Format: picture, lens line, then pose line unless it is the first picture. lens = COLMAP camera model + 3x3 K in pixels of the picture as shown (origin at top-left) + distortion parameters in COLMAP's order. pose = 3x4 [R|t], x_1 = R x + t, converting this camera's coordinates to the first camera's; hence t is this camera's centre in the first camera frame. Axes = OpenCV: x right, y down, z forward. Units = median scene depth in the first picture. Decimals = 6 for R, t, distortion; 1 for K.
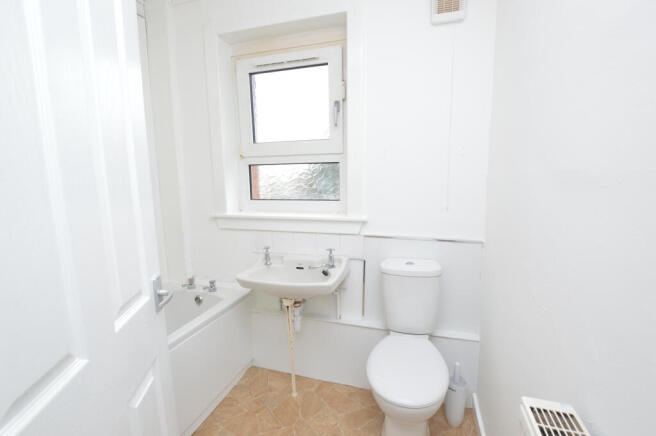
lens RADIAL K [[293.9, 0, 327.7], [0, 293.9, 223.6], [0, 0, 1]] dist [-0.032138, 0.004828]
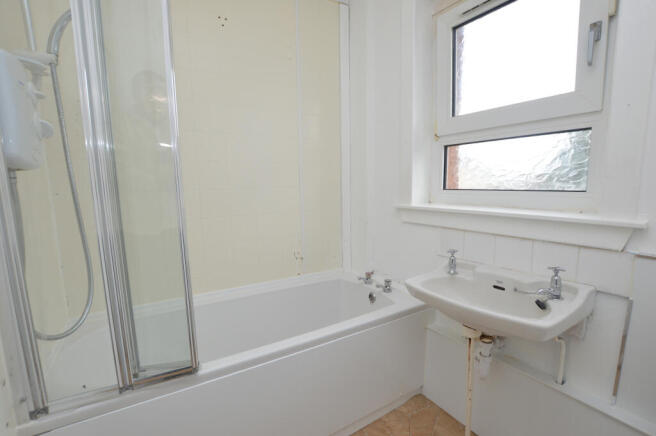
lens RADIAL K [[293.9, 0, 327.7], [0, 293.9, 223.6], [0, 0, 1]] dist [-0.032138, 0.004828]
pose [[0.757406, 0.087843, -0.647008, 0.026327], [-0.091096, 0.995434, 0.028509, 0.019529], [0.646558, 0.037347, 0.761950, 0.214003]]
